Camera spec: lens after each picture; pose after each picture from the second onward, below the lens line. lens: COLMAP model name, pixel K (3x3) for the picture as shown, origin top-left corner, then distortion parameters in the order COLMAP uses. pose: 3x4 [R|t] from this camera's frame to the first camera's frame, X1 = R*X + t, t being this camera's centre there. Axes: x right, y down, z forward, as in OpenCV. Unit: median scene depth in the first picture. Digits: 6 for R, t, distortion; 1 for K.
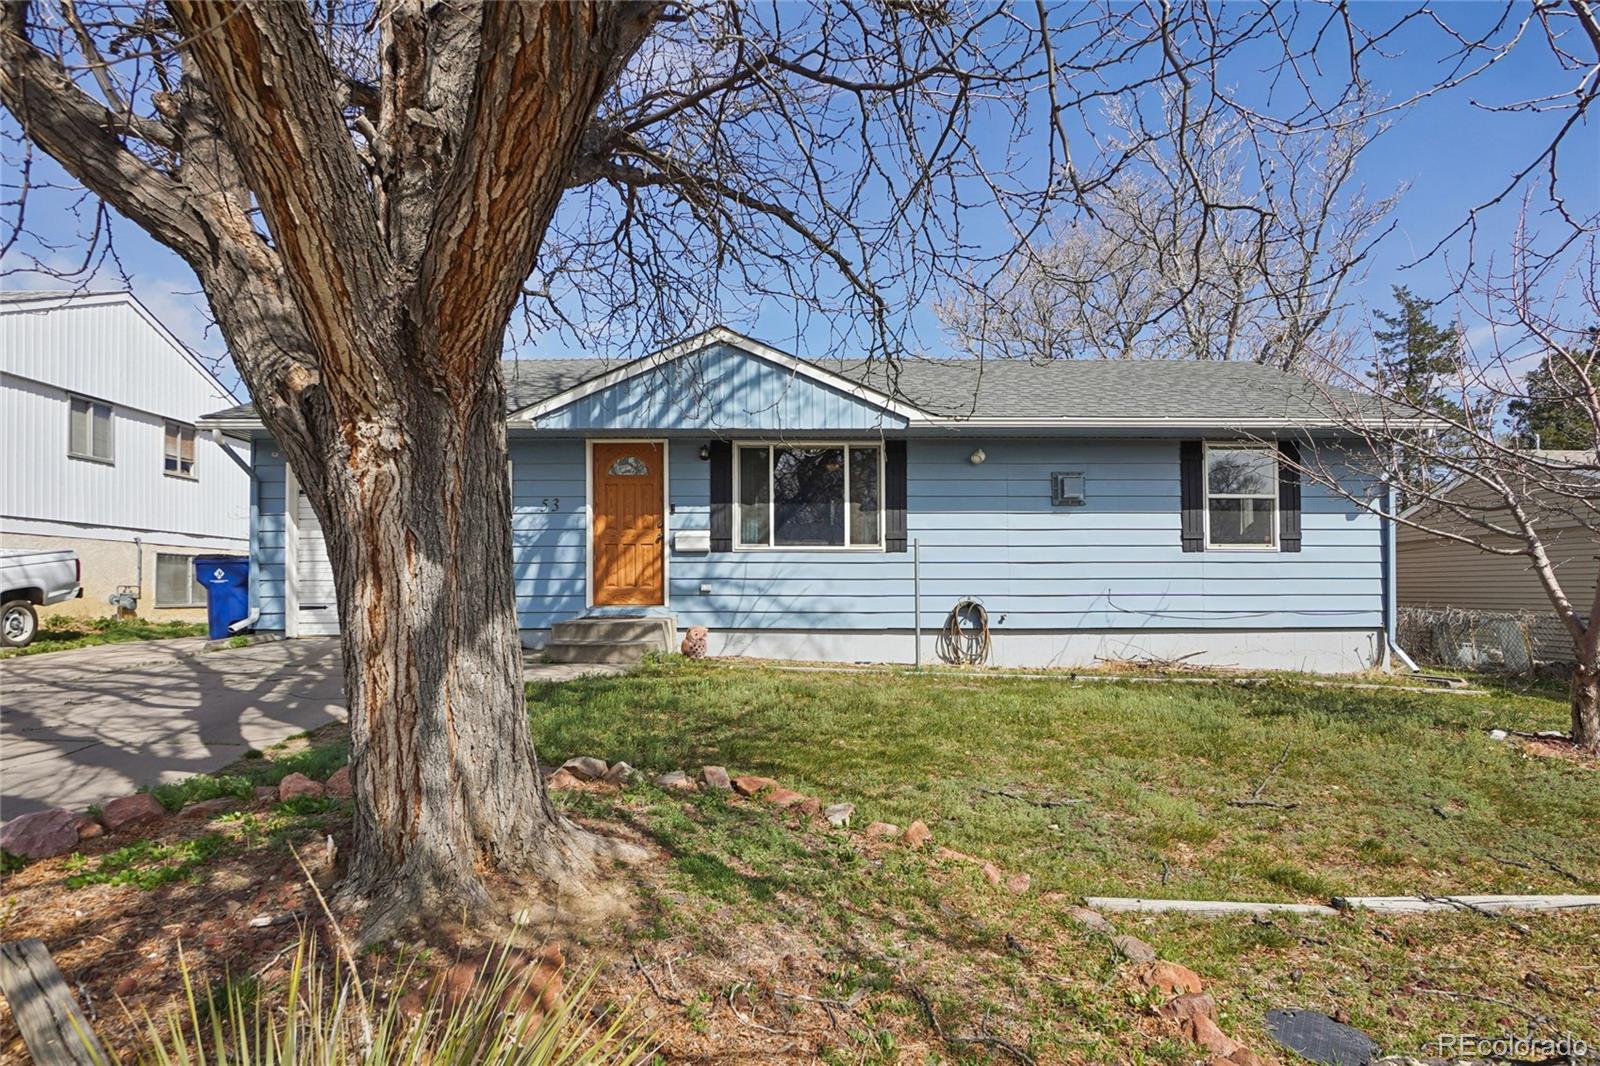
lens RADIAL K [[823.4, 0, 815.8], [0, 823.4, 591.6], [0, 0, 1]] dist [-0.003718, -0.000567]
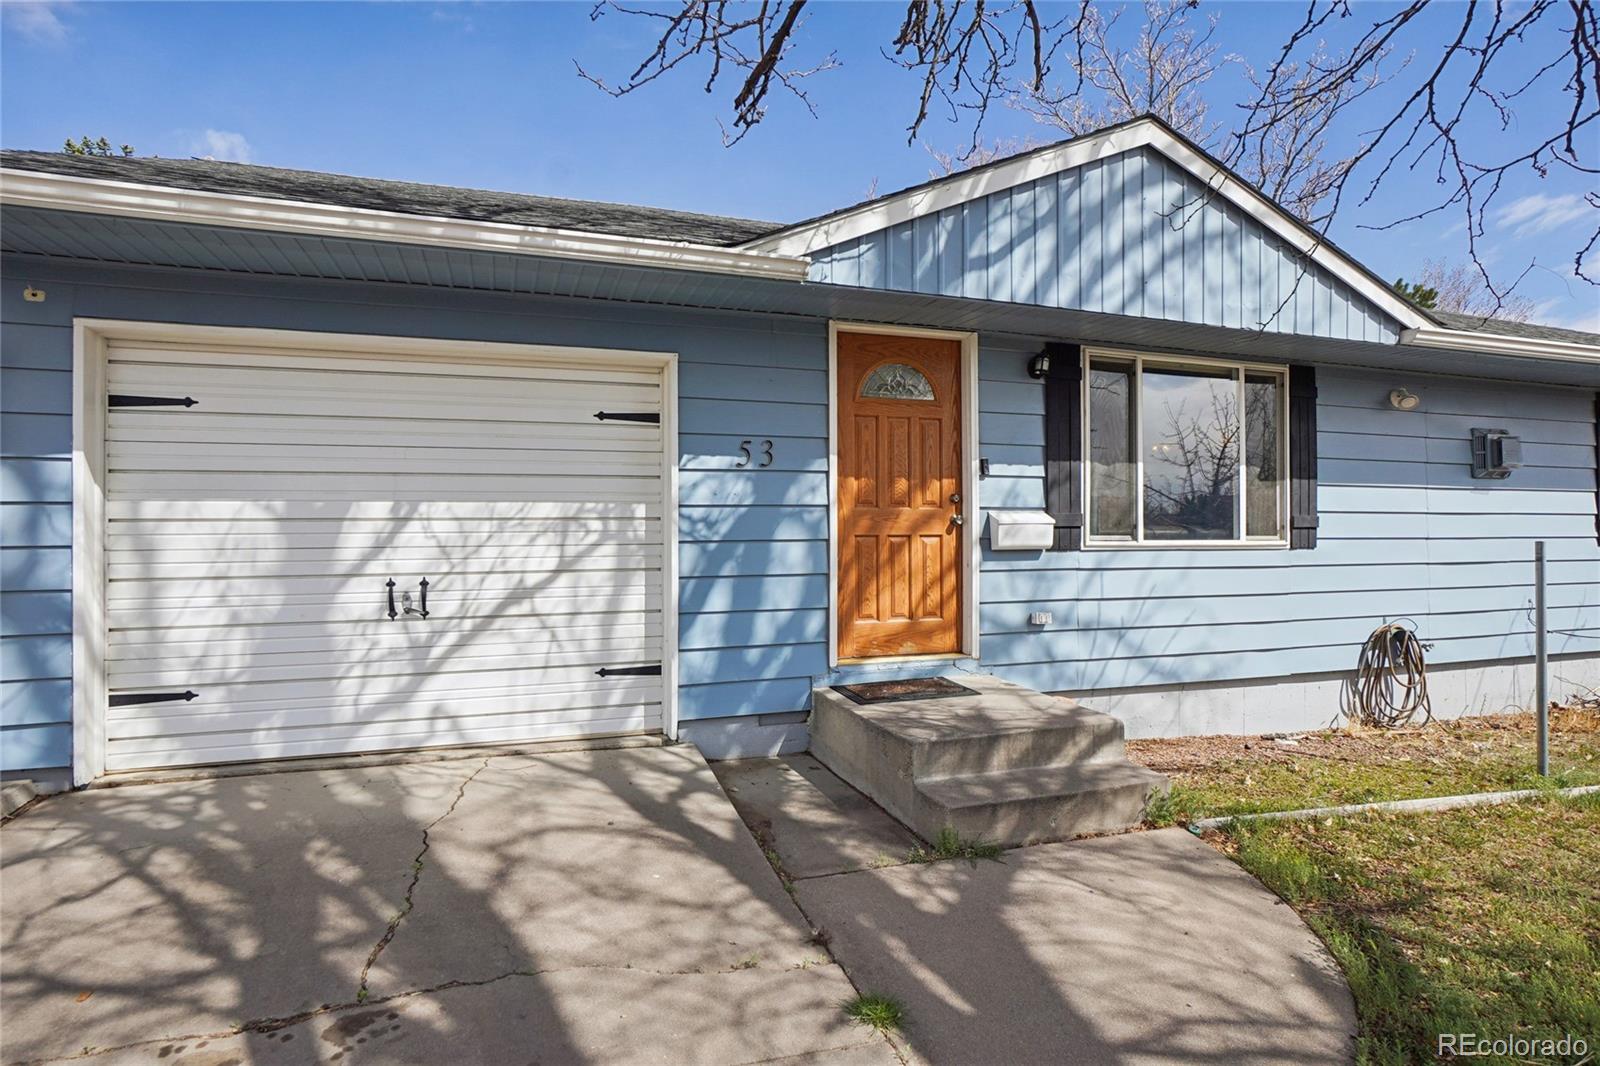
lens RADIAL K [[816.7, 0, 800.0], [0, 816.7, 533.0], [0, 0, 1]] dist [-0.032882, 0.019214]
pose [[0.951442, 0.000720, 0.307828, -0.440690], [-0.000284, 0.999999, -0.001460, -0.058983], [-0.307828, 0.001301, 0.951441, 0.547078]]
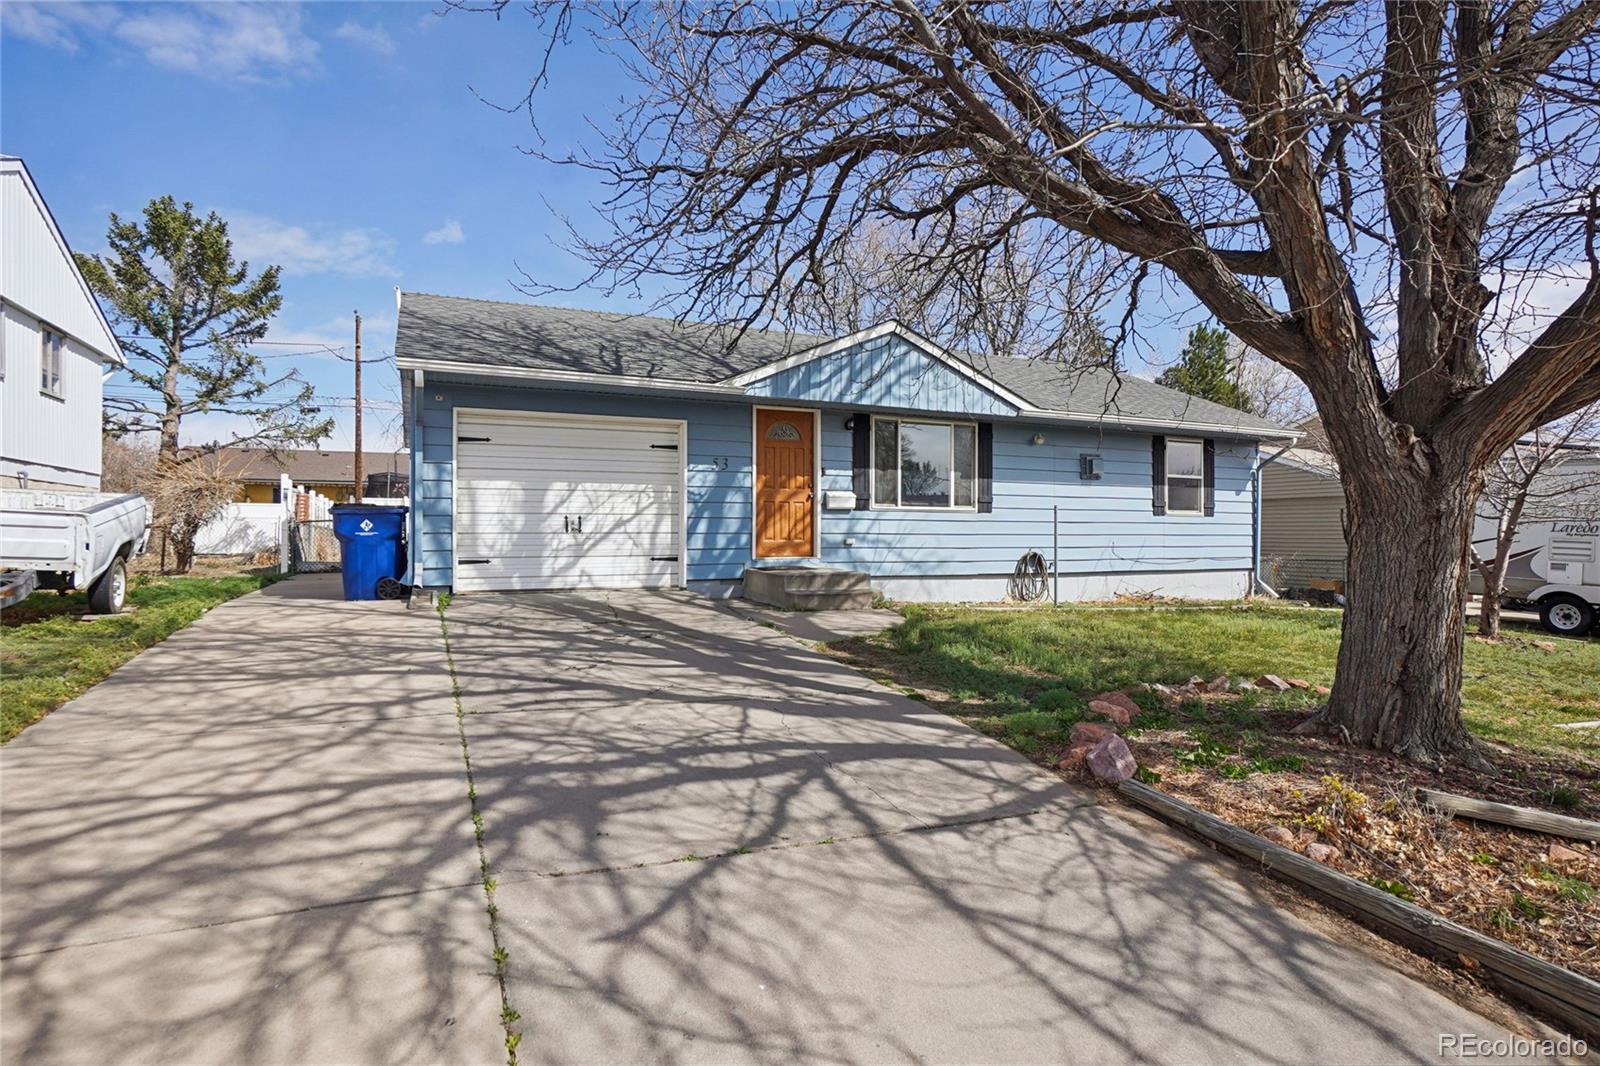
lens RADIAL K [[816.7, 0, 800.0], [0, 816.7, 533.0], [0, 0, 1]] dist [-0.032882, 0.019214]
pose [[0.916548, 0.004955, 0.399894, -0.649203], [-0.006060, 0.999981, 0.001498, -0.017657], [-0.399879, -0.003796, 0.916560, -0.013803]]
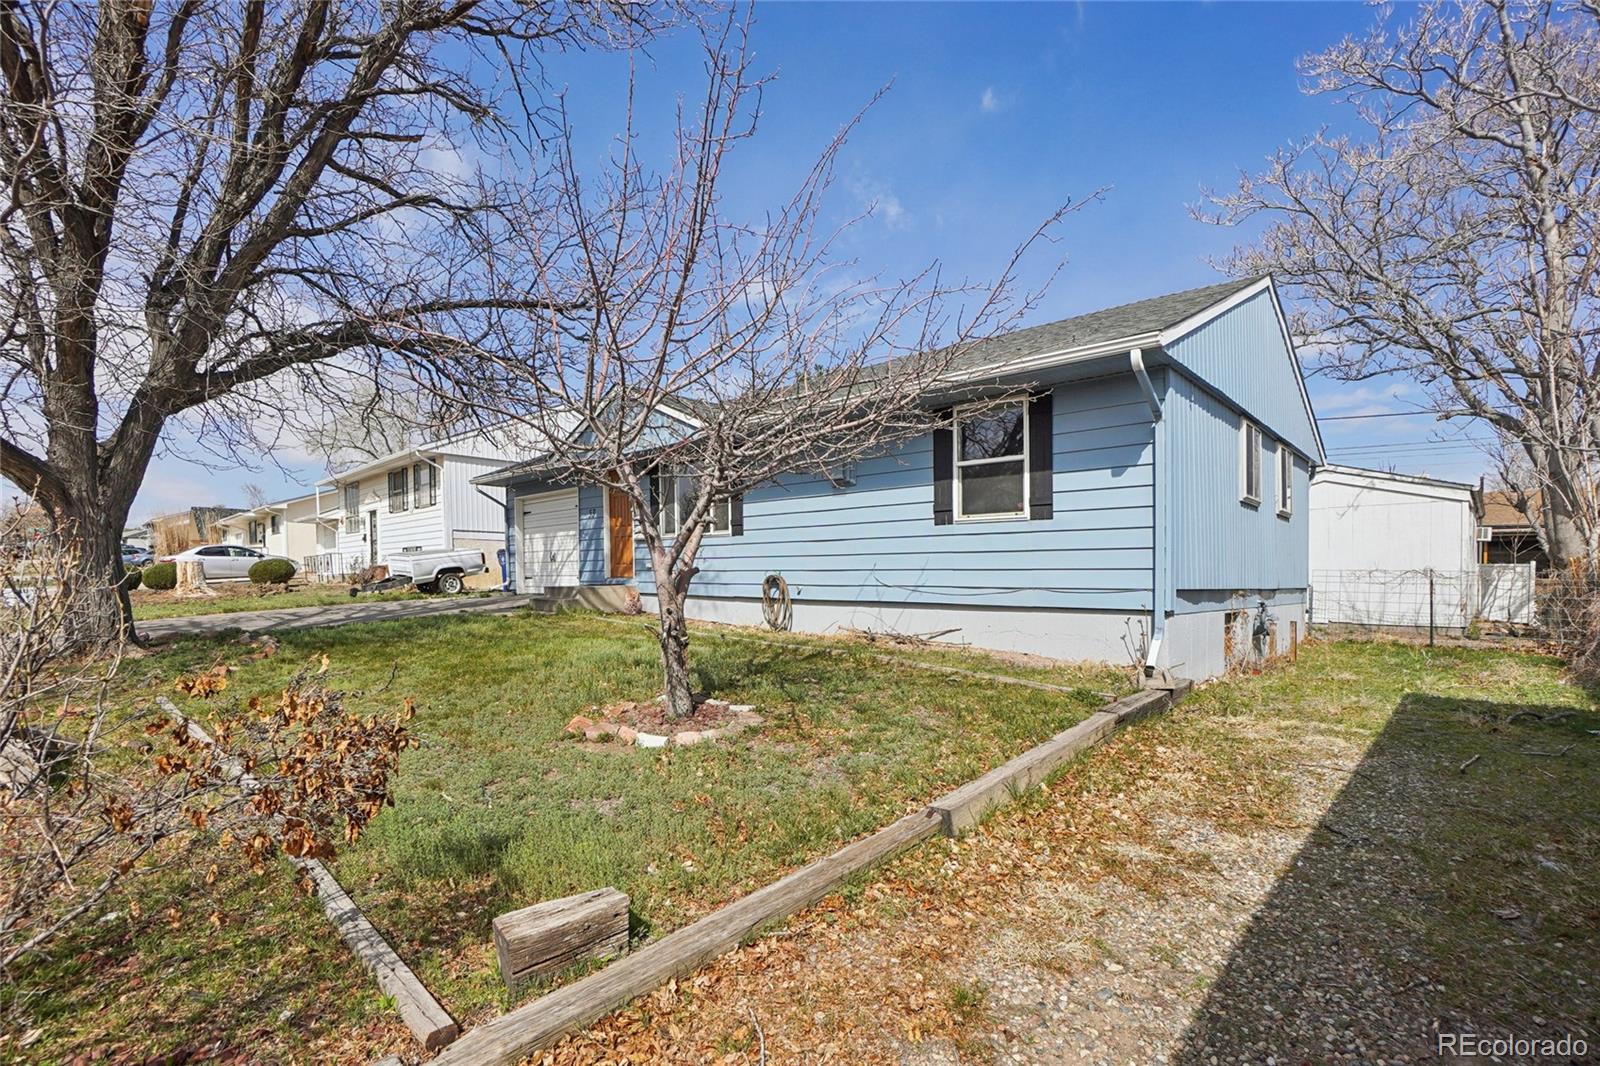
lens RADIAL K [[728.1, 0, 808.3], [0, 728.1, 576.9], [0, 0, 1]] dist [0.000231, 0.000026]
pose [[0.722314, 0.004991, -0.691547, 0.937442], [-0.004553, 0.999987, 0.002462, 0.011435], [0.691550, 0.001370, 0.722327, 0.282058]]
